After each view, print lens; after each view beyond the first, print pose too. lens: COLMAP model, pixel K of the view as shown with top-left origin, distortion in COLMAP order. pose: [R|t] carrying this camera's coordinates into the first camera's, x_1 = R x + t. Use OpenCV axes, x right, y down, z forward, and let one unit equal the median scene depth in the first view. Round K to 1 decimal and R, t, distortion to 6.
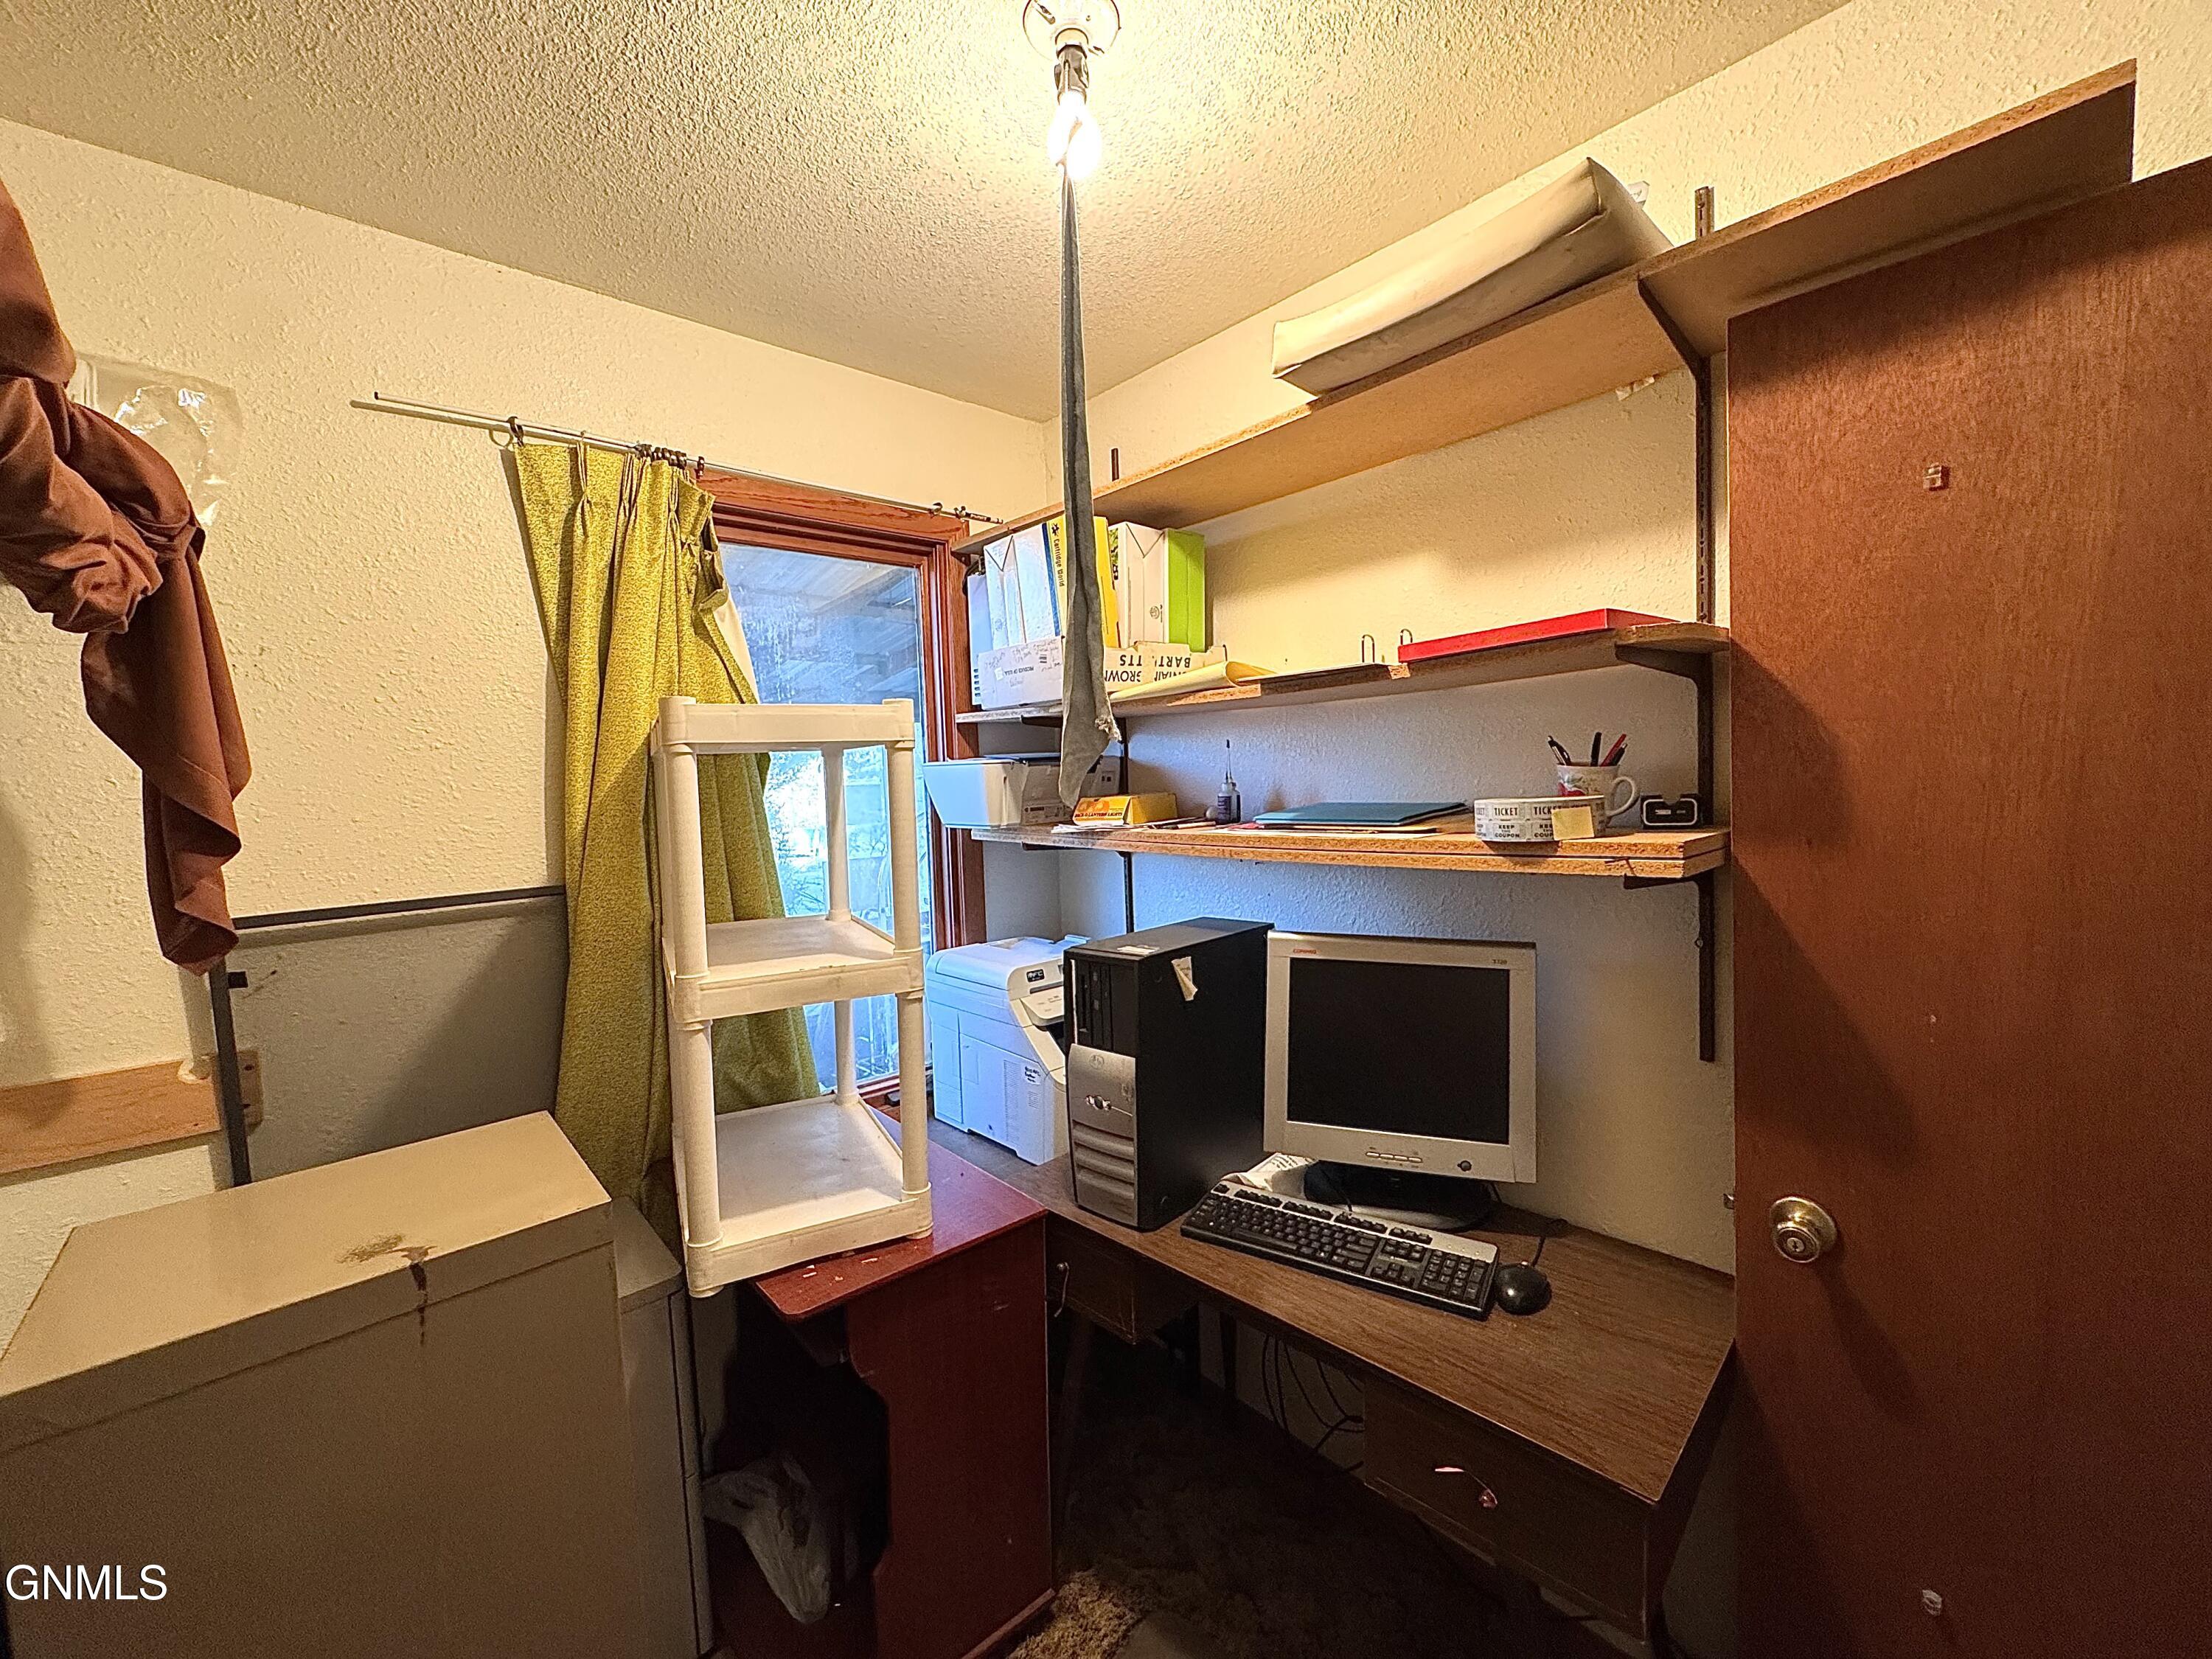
lens RADIAL K [[880.1, 0, 1106.0], [0, 880.1, 829.5], [0, 0, 1]] dist [-0.001565, -0.000106]
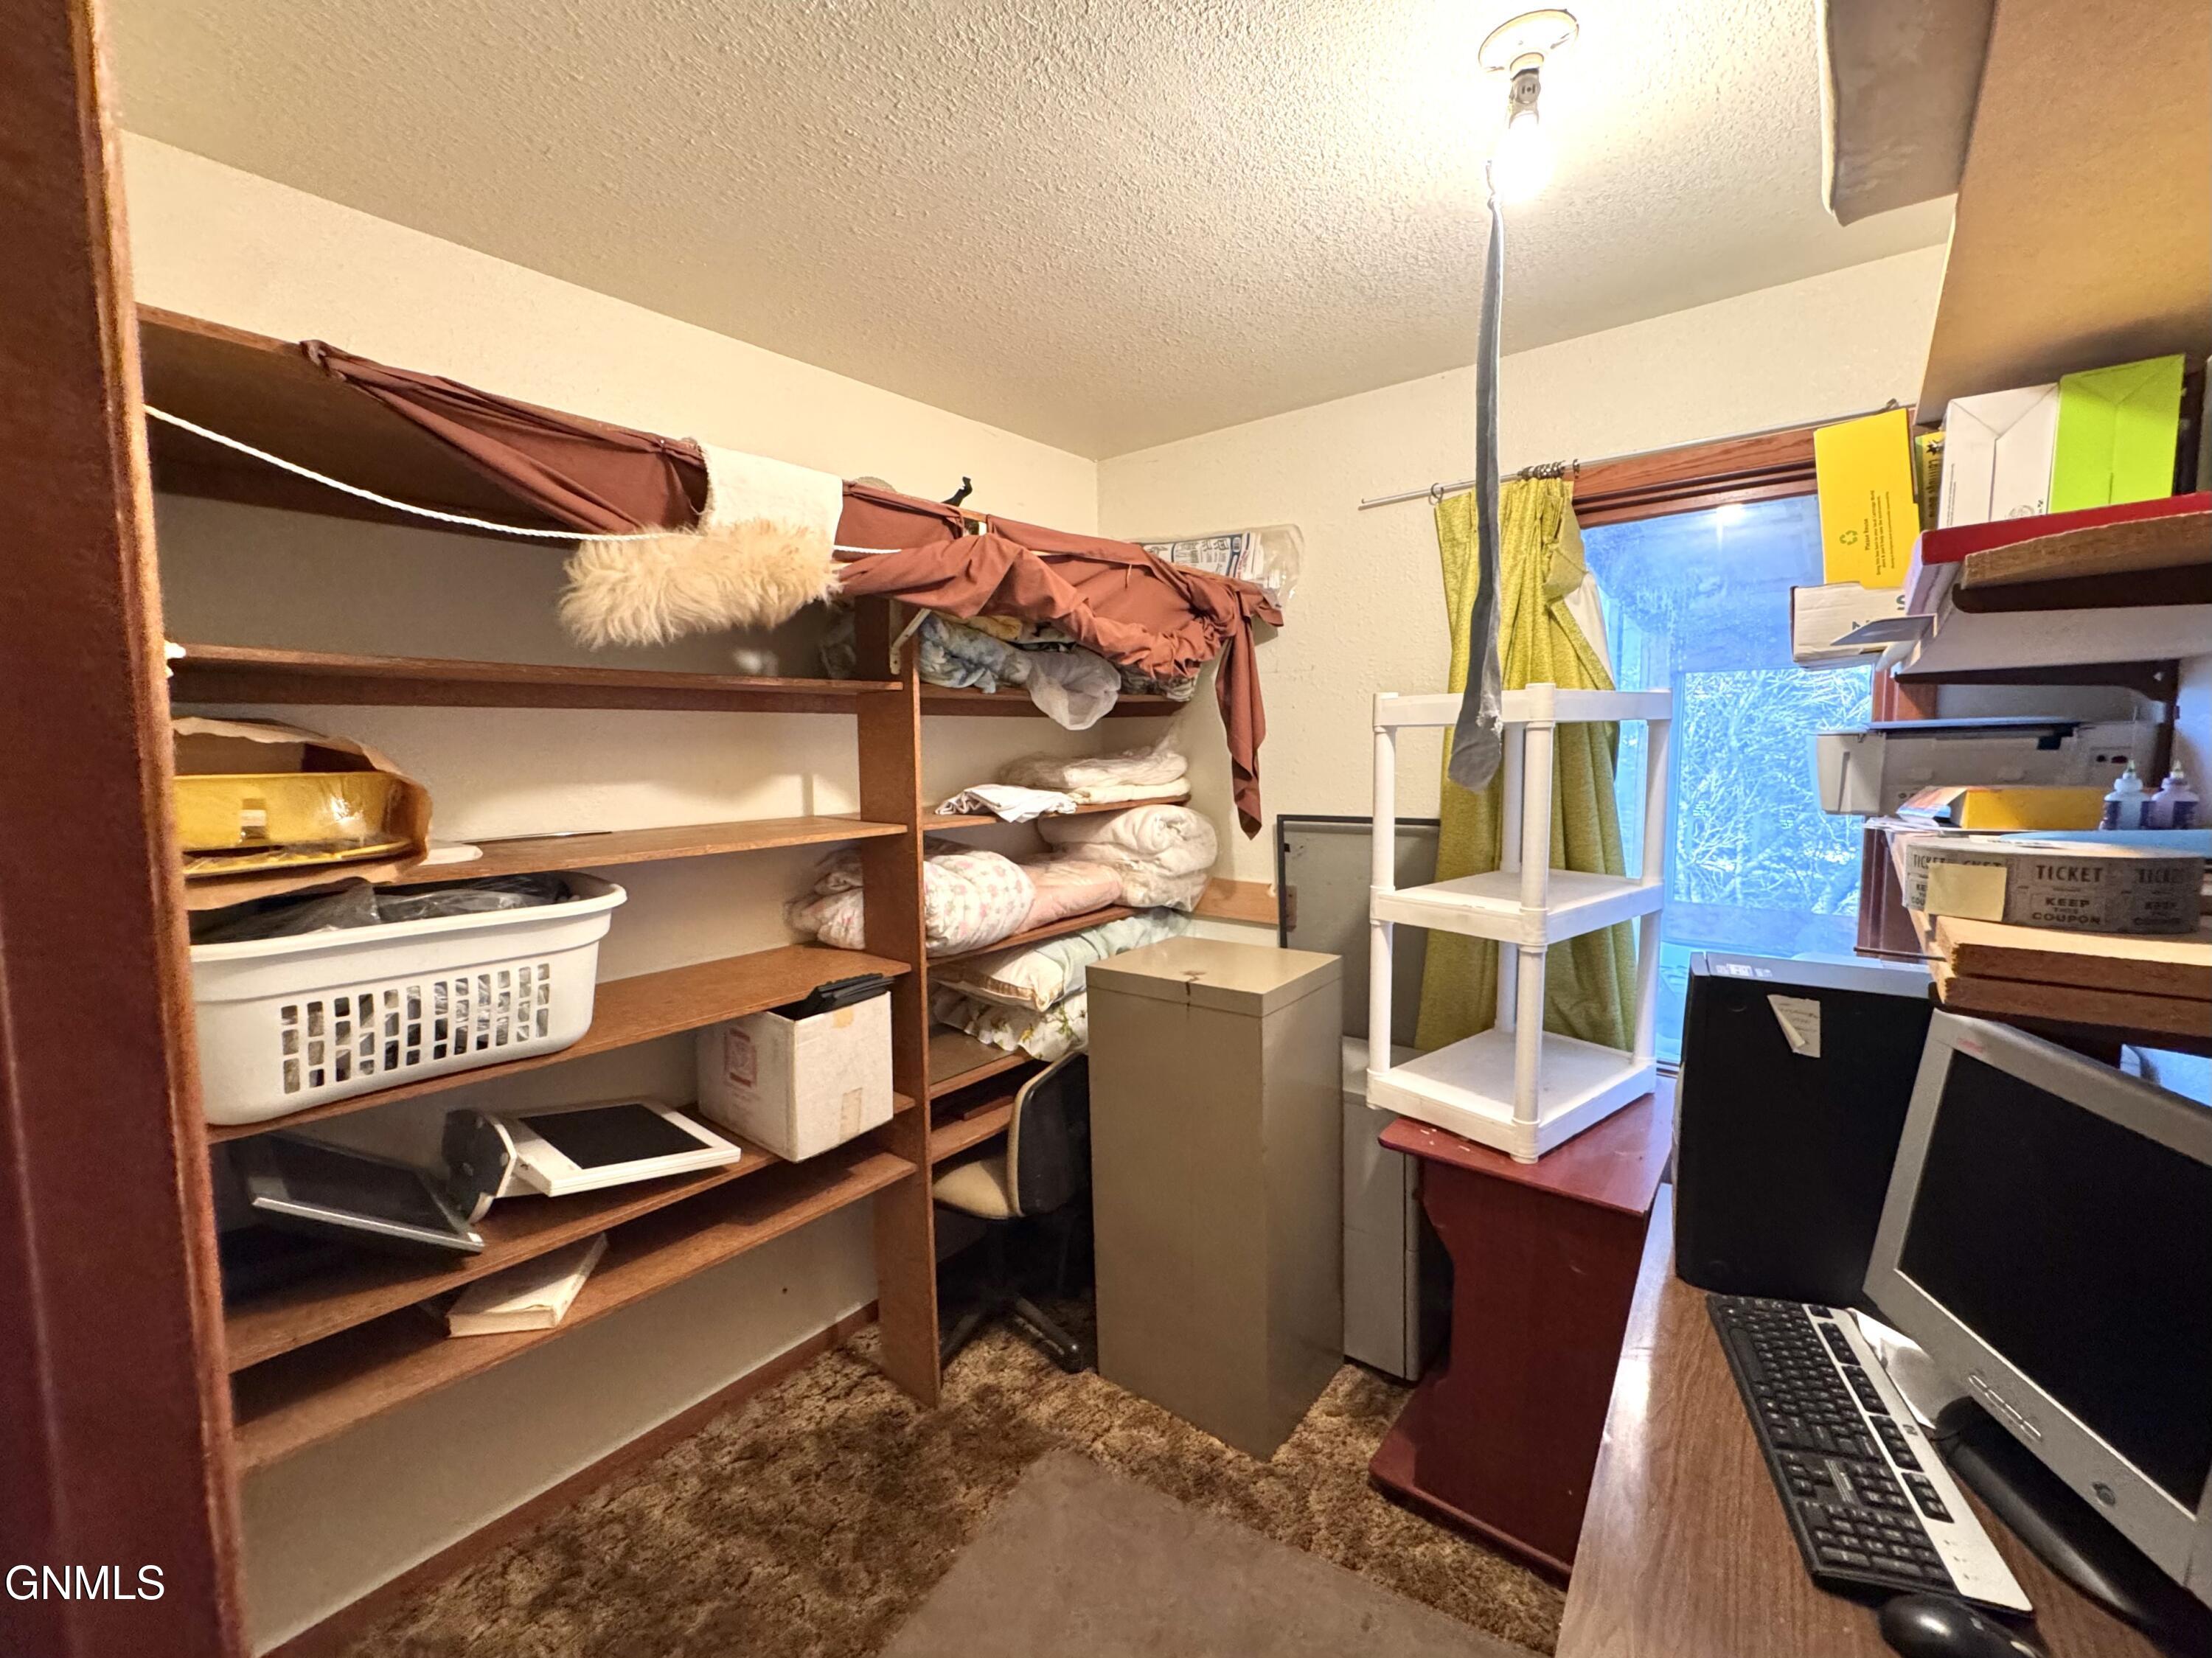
lens RADIAL K [[880.1, 0, 1106.0], [0, 880.1, 829.0], [0, 0, 1]] dist [-0.001565, -0.000106]
pose [[0.195807, 0.125689, -0.972554, 0.711073], [-0.053817, 0.991635, 0.117320, -0.062905], [0.979165, 0.029368, 0.200933, 0.232776]]
